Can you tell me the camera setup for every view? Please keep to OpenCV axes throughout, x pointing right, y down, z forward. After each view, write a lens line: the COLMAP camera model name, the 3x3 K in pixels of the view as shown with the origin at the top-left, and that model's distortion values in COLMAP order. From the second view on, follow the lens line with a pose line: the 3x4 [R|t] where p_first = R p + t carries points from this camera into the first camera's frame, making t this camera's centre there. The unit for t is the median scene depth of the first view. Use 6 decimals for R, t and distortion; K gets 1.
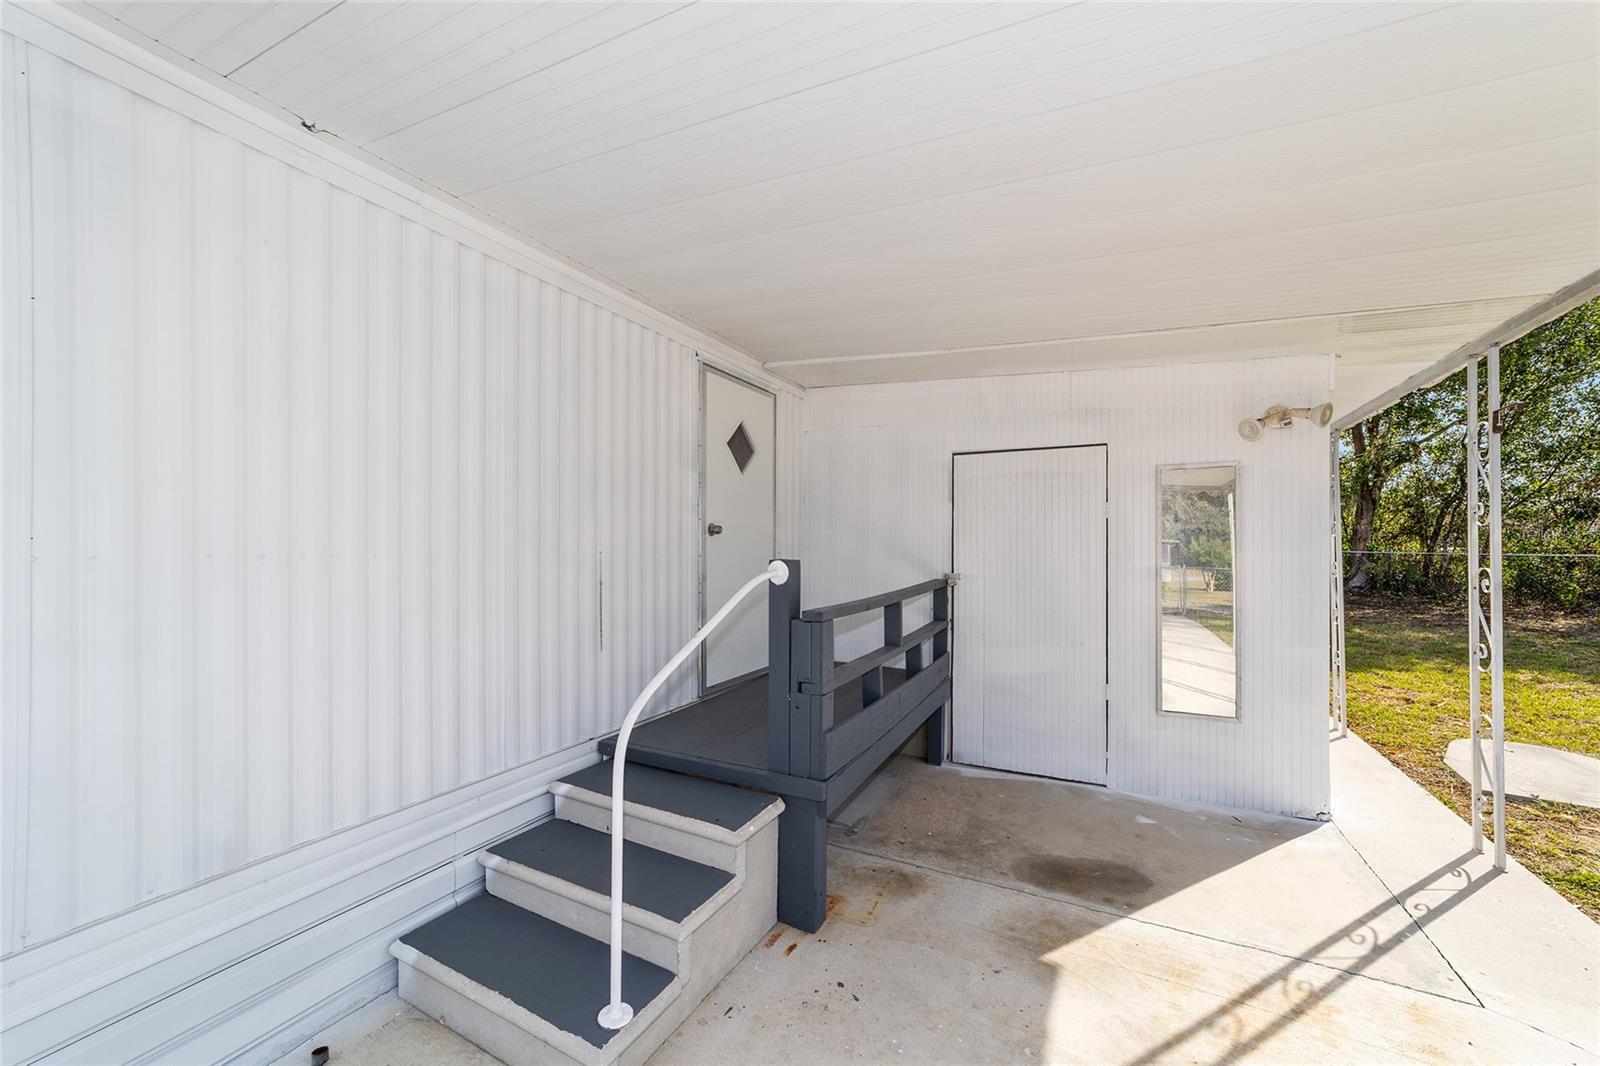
lens RADIAL K [[615.1, 0, 792.8], [0, 615.1, 540.6], [0, 0, 1]] dist [-0.015906, 0.007047]
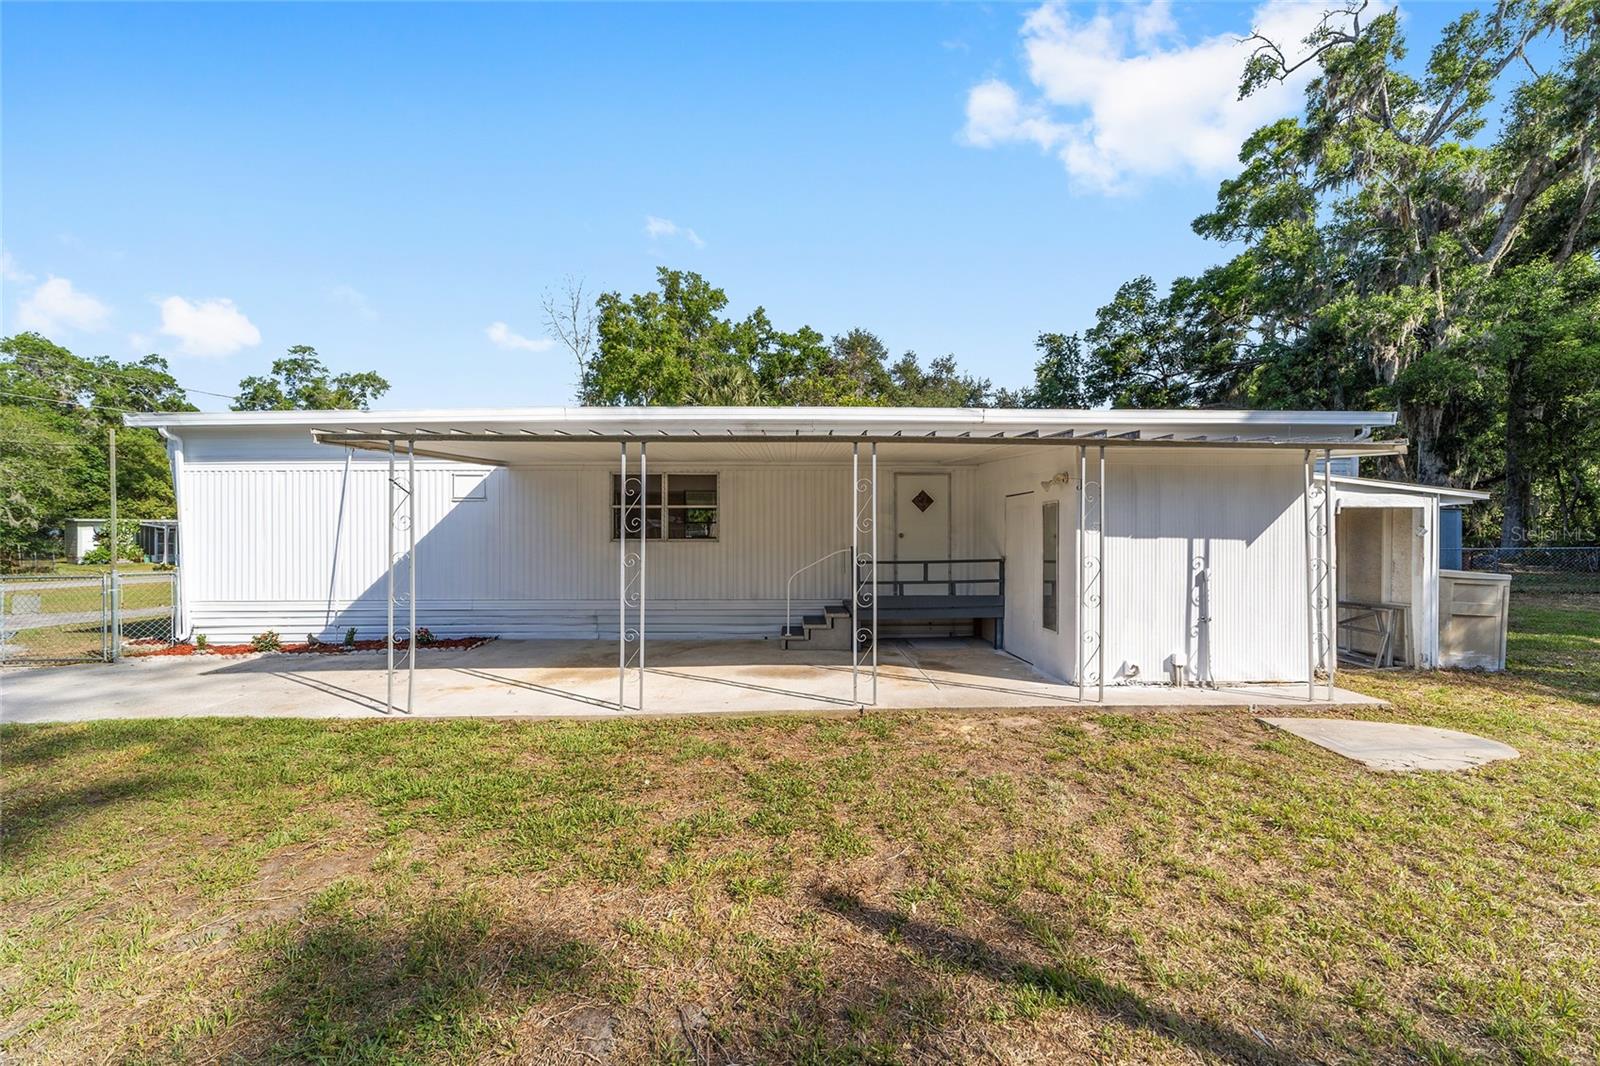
lens RADIAL K [[615.1, 0, 798.7], [0, 615.1, 538.4], [0, 0, 1]] dist [-0.015906, 0.007047]
pose [[0.472996, -0.000091, -0.881065, 1.964756], [0.005834, 0.999978, 0.003028, -0.016926], [0.881045, -0.006572, 0.472986, -0.617086]]
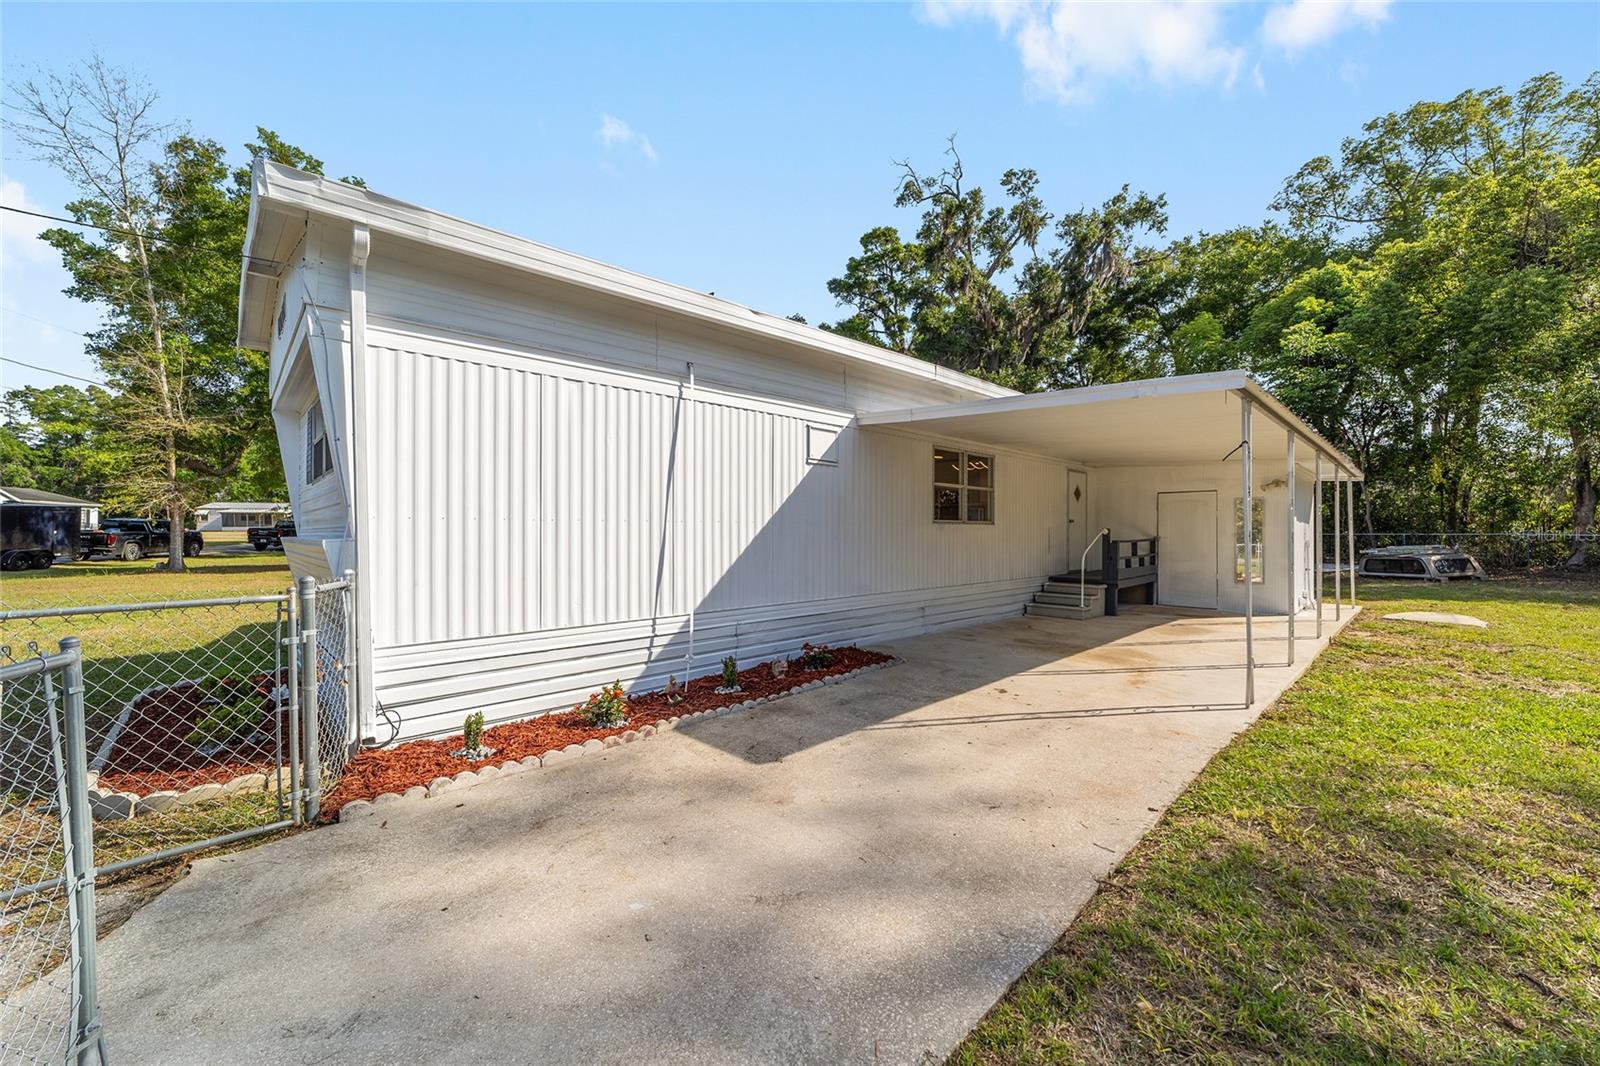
lens RADIAL K [[615.1, 0, 798.4], [0, 615.1, 528.4], [0, 0, 1]] dist [-0.015906, 0.007047]
pose [[0.943895, -0.004322, -0.330218, -0.410998], [0.002591, 0.999981, -0.005681, 0.032338], [0.330237, 0.004506, 0.943887, -2.439501]]
